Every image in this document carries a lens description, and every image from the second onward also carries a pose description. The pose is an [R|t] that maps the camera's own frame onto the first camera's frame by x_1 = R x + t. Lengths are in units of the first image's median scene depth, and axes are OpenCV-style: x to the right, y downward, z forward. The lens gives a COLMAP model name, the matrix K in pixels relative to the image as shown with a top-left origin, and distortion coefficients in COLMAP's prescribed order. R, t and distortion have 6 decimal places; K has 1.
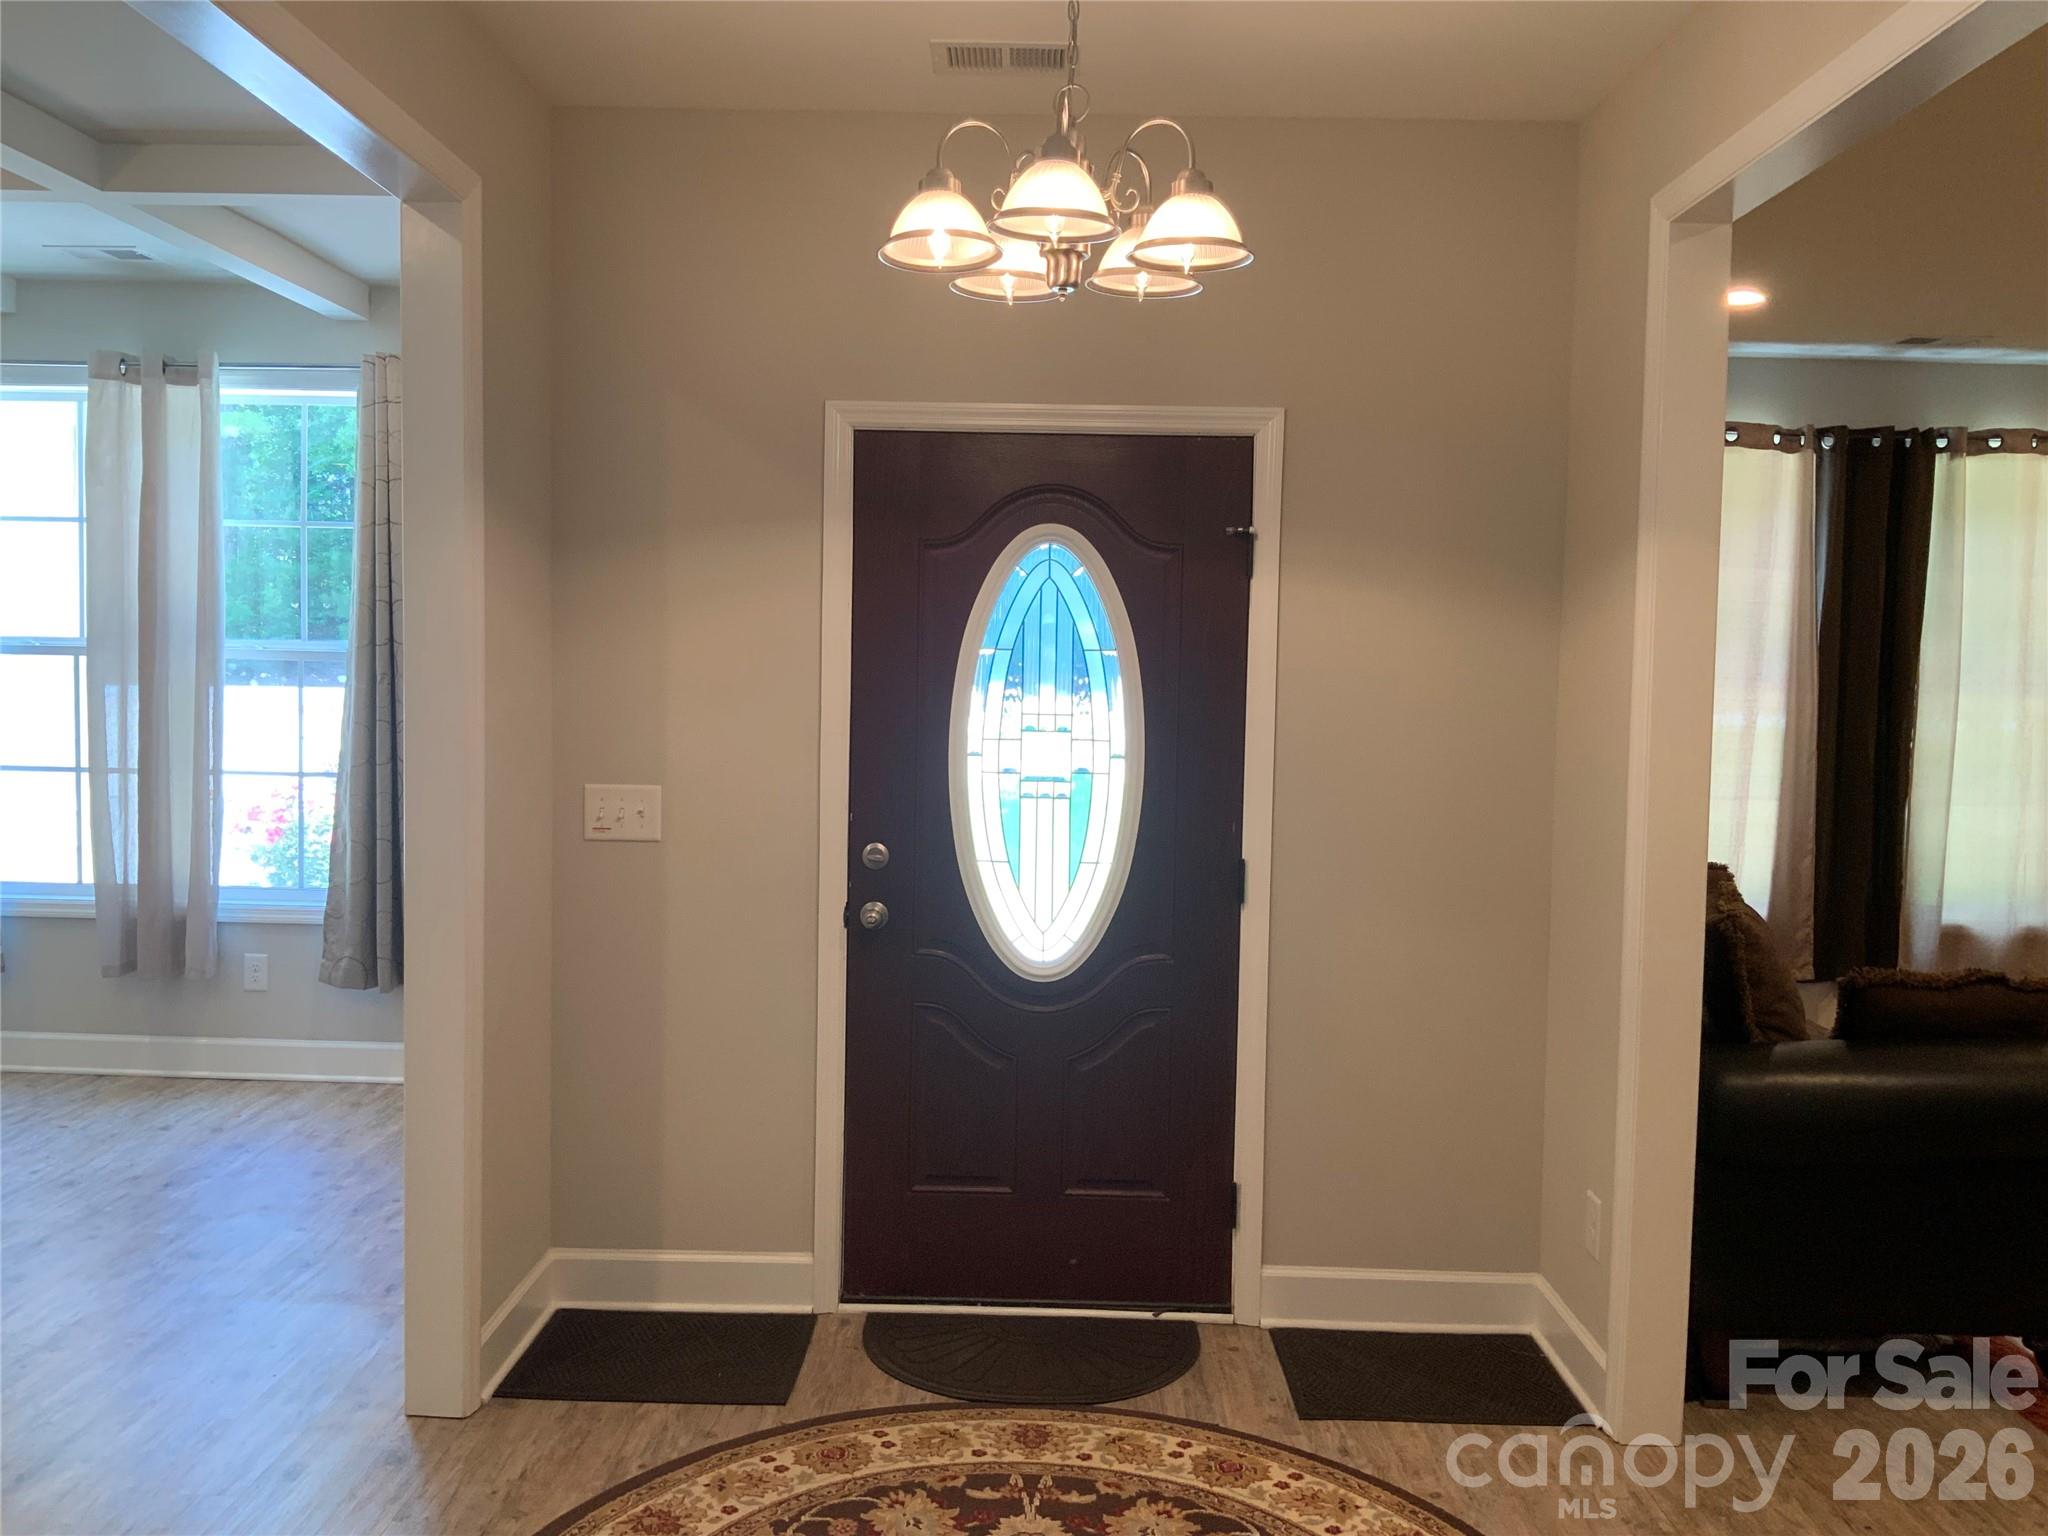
lens RADIAL K [[1756.4, 0, 1024.0], [0, 1756.4, 768.0], [0, 0, 1]] dist [0.038459, -0.062904]
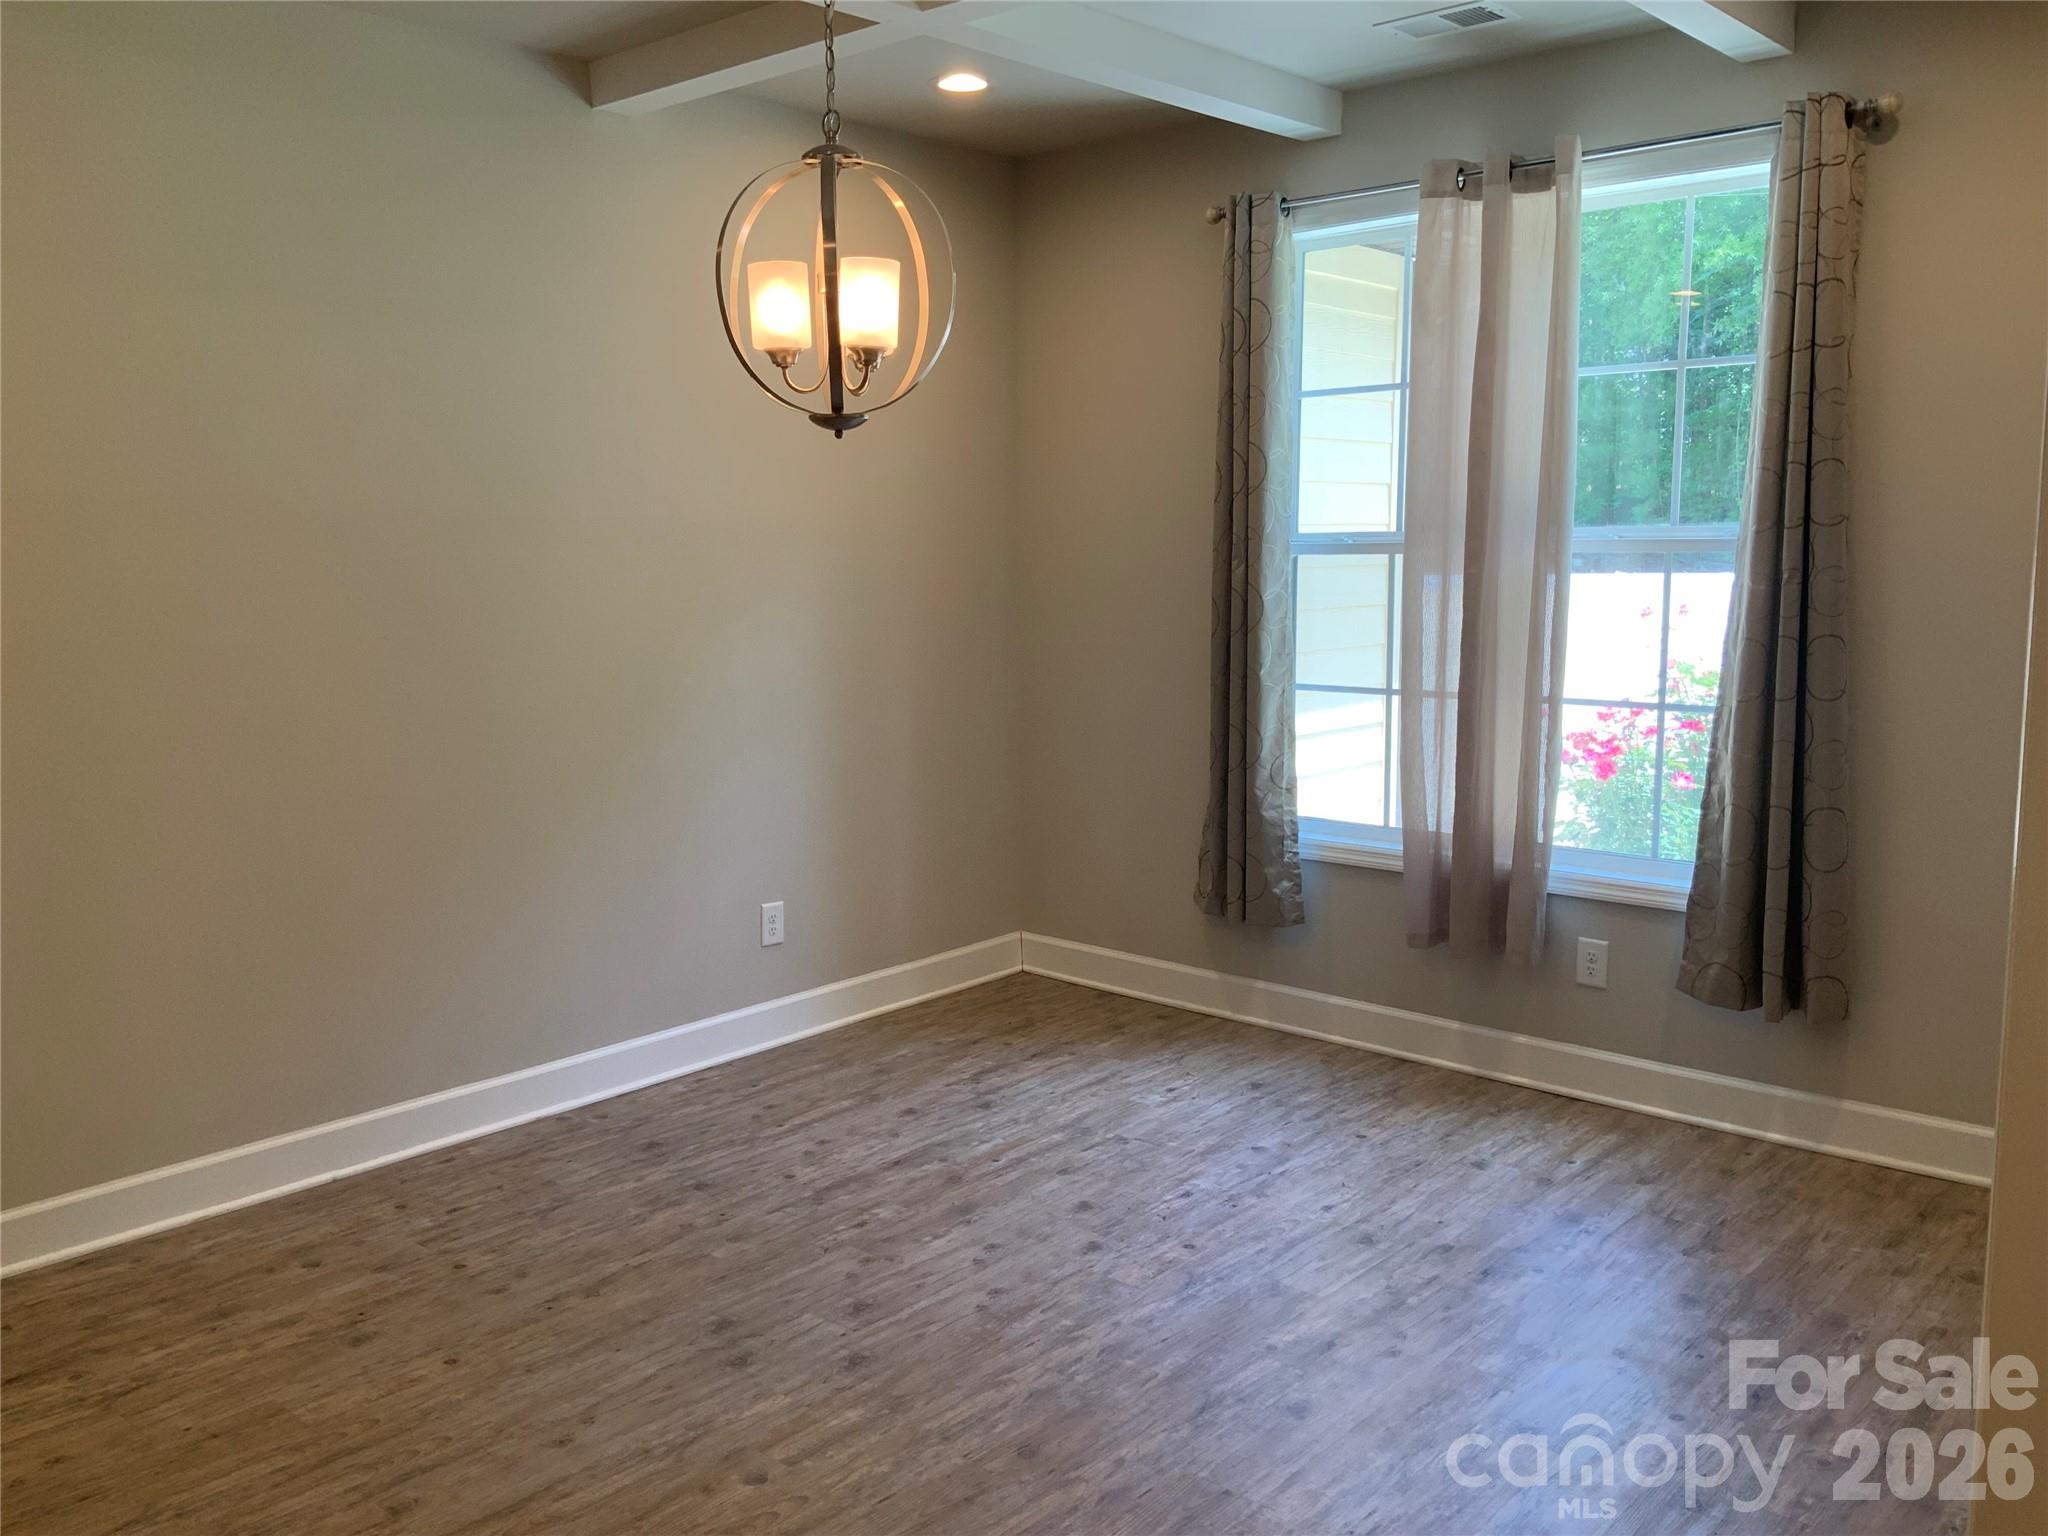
lens RADIAL K [[1700.0, 0, 975.3], [0, 1700.0, 767.8], [0, 0, 1]] dist [0.122265, -0.308004]
pose [[0.750232, 0.059813, -0.658463, -0.154125], [-0.014413, 0.997142, 0.074156, -0.020932], [0.661017, -0.046144, 0.748951, 0.275585]]
